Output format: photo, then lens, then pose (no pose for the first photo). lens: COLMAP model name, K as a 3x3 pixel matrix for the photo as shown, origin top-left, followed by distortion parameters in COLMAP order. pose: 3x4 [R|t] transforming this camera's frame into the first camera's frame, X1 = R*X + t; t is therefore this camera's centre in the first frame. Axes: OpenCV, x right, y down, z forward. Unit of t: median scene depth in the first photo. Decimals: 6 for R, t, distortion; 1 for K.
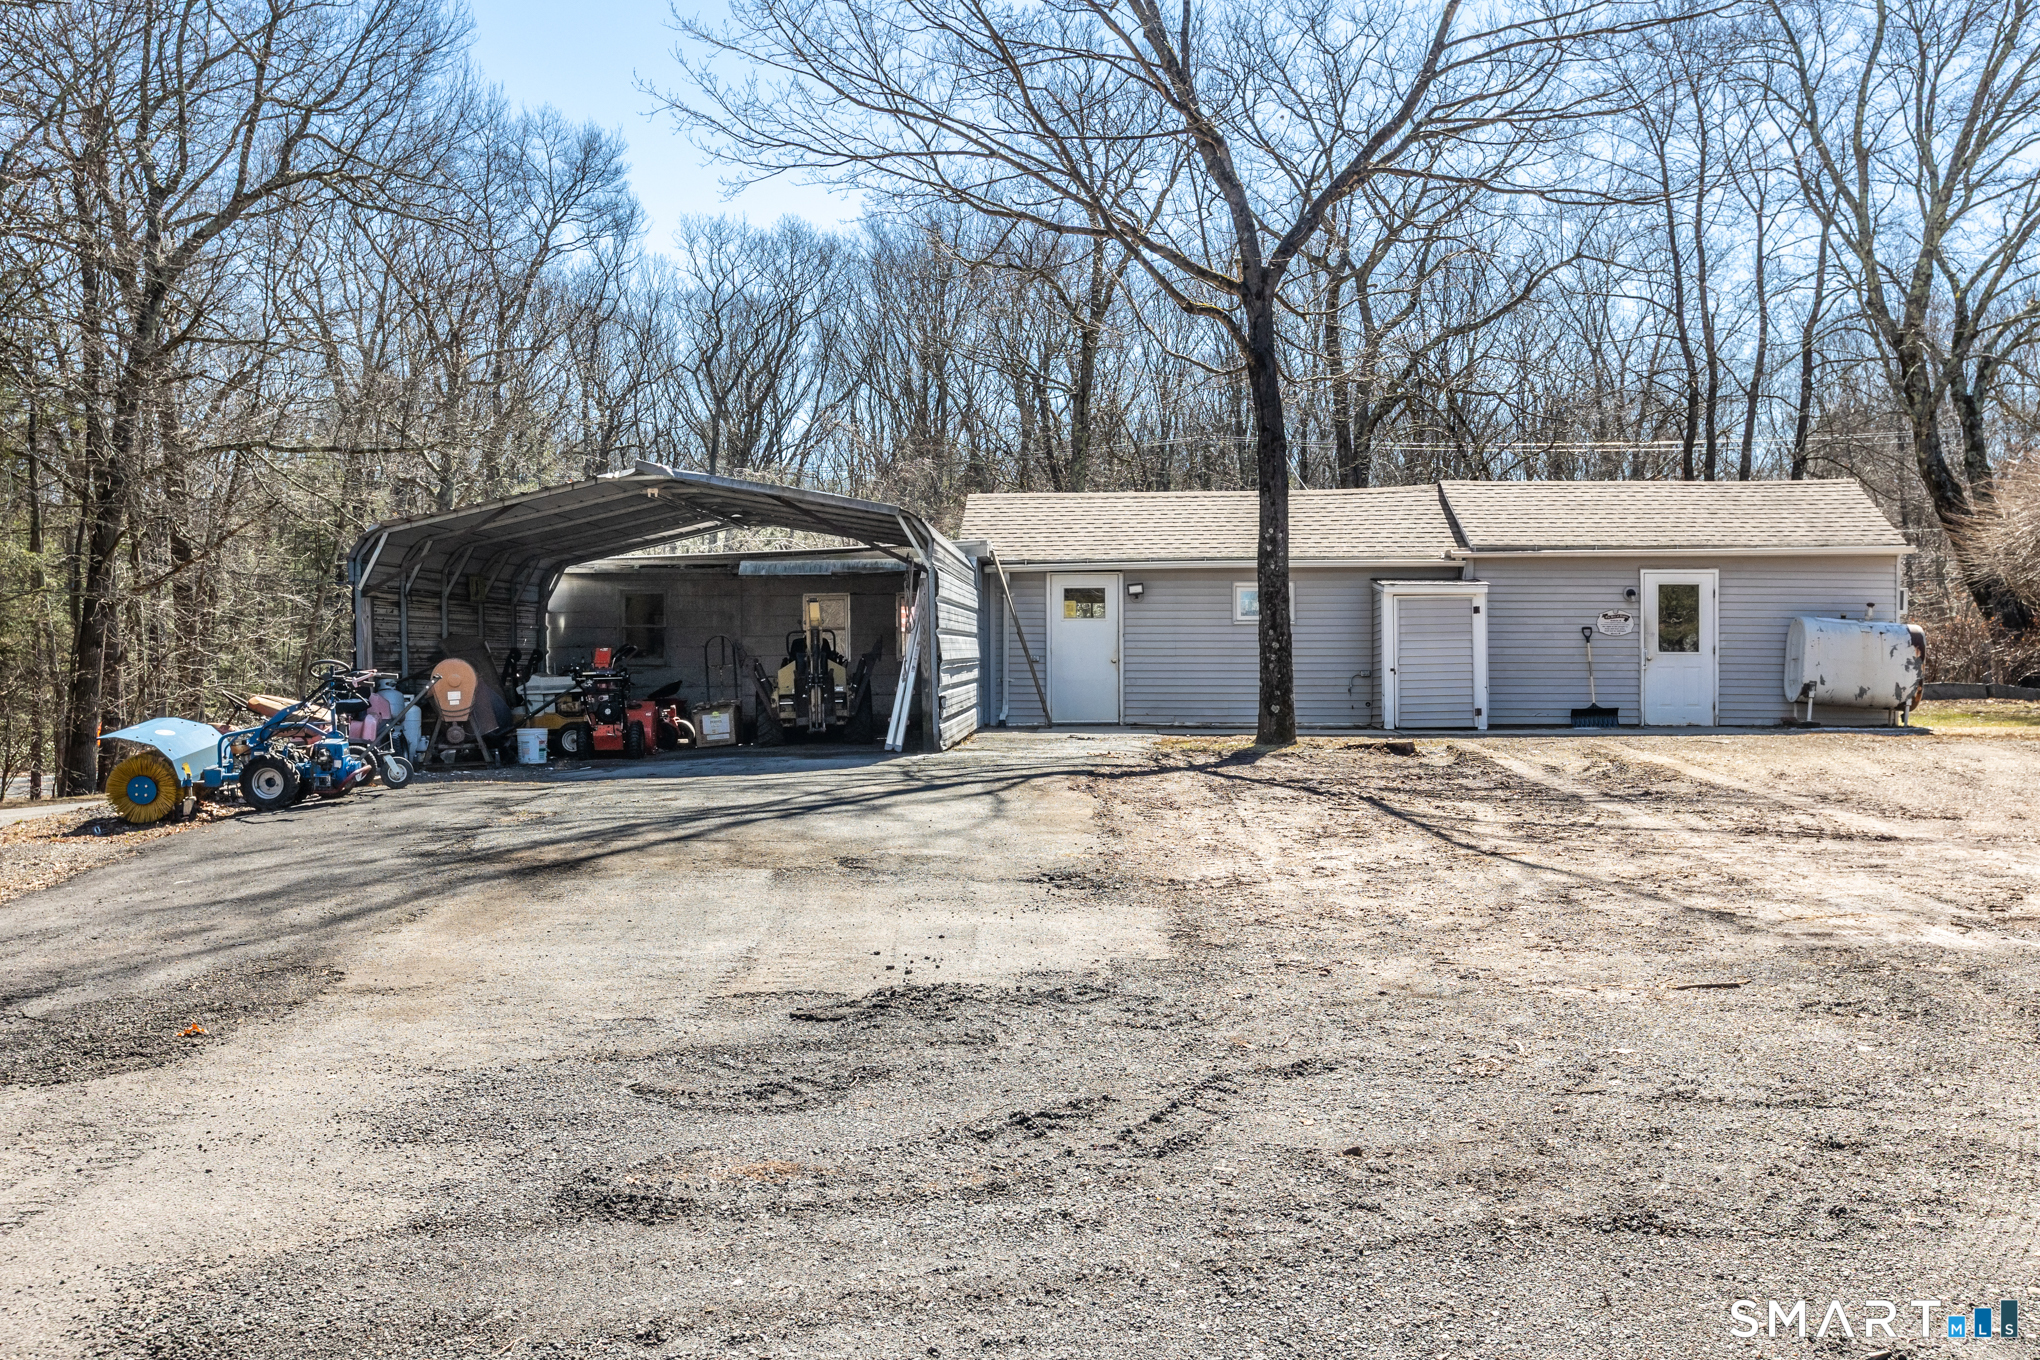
lens RADIAL K [[1922.1, 0, 1019.5], [0, 1922.1, 679.5], [0, 0, 1]] dist [0.000294, 0.000000]
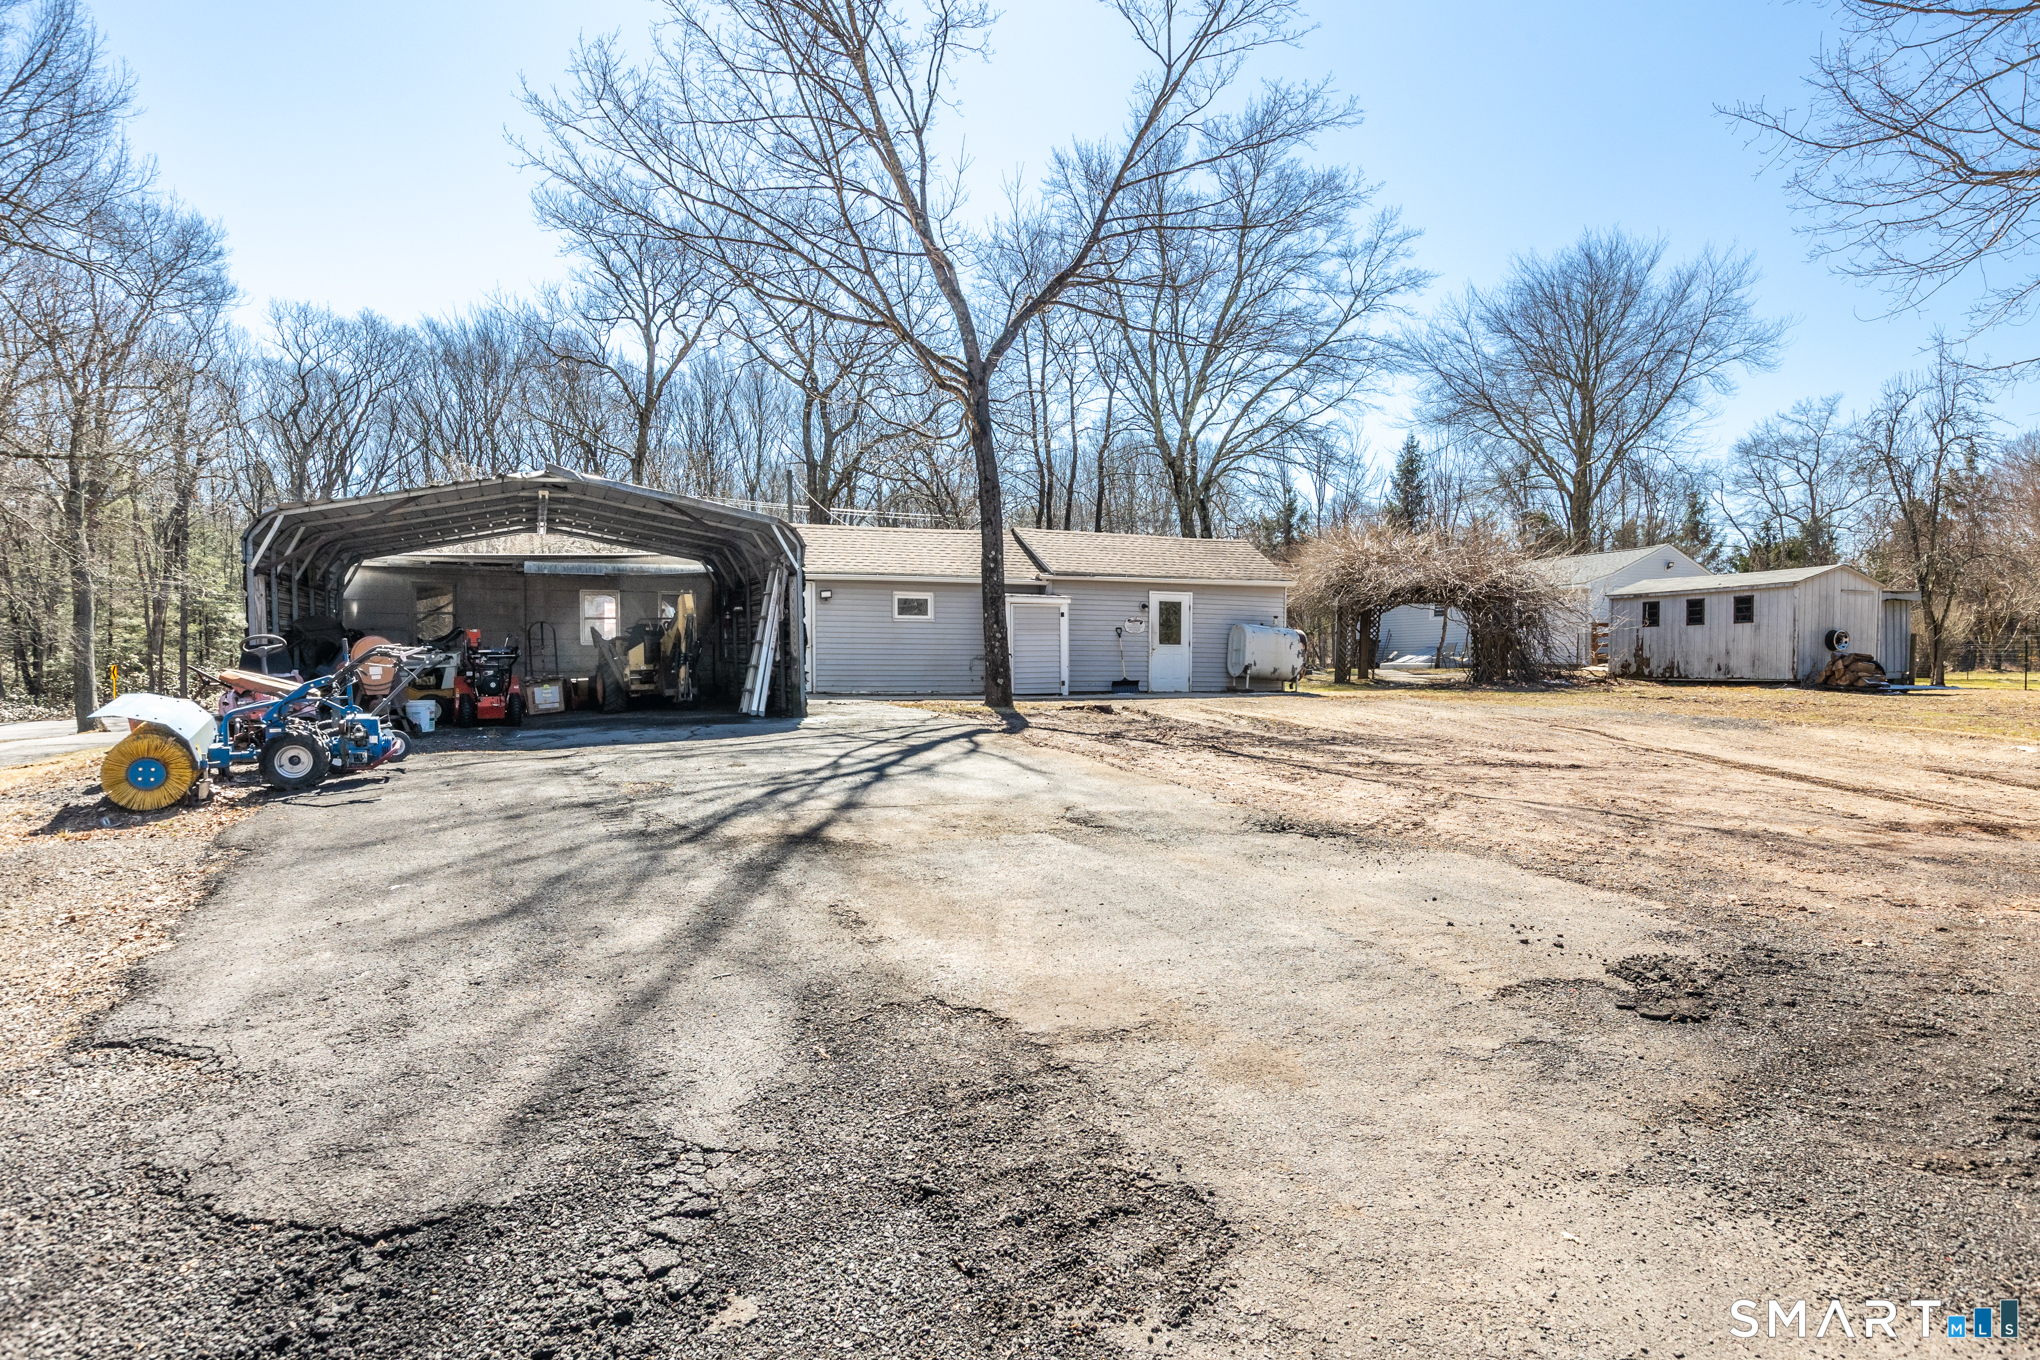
lens RADIAL K [[1186.7, 0, 1021.1], [0, 1186.7, 684.7], [0, 0, 1]] dist [0.004366, 0.001064]
pose [[0.902726, -0.003499, 0.430201, -0.186428], [-0.004027, 0.999854, 0.016582, 0.002855], [-0.430197, -0.016702, 0.902581, 0.184704]]
